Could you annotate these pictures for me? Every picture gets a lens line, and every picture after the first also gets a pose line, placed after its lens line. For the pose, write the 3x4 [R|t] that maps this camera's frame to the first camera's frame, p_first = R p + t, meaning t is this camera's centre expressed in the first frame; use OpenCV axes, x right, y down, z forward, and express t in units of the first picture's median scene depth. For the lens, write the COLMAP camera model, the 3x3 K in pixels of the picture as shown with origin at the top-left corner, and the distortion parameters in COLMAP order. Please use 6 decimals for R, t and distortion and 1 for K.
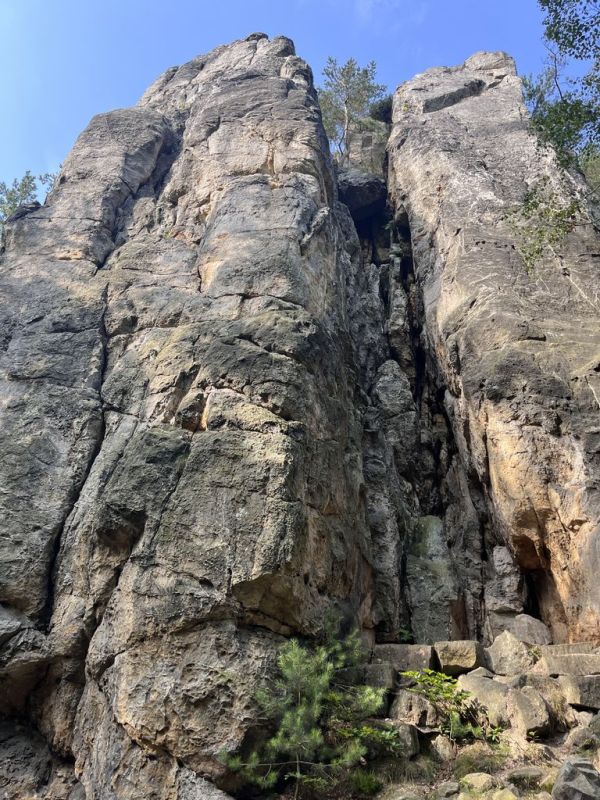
lens RADIAL K [[608.3, 0, 300.0], [0, 608.3, 400.0], [0, 0, 1]] dist [0.055056, -0.061554]
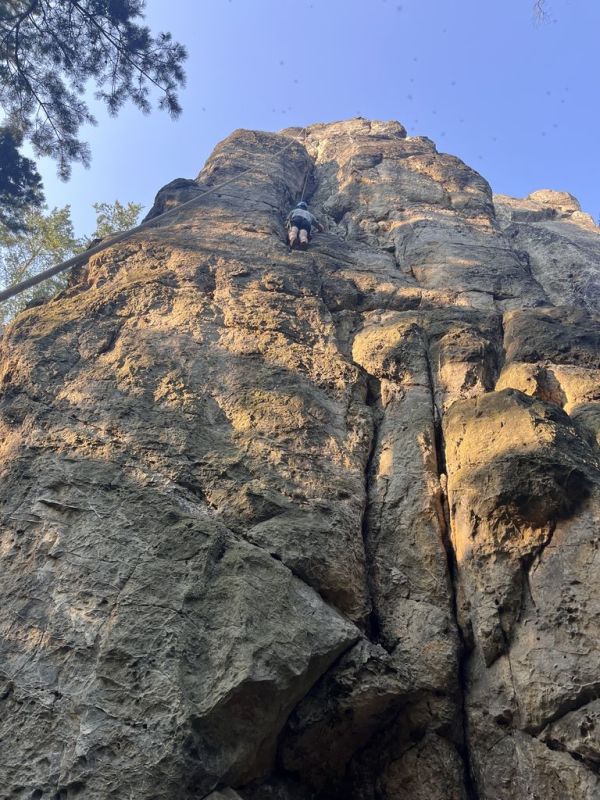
lens RADIAL K [[608.3, 0, 300.0], [0, 608.3, 400.0], [0, 0, 1]] dist [0.055056, -0.061554]
pose [[0.975553, 0.179807, 0.126359, -0.544670], [-0.148819, 0.963576, -0.222202, 0.247426], [-0.161710, 0.197965, 0.966778, 0.313526]]
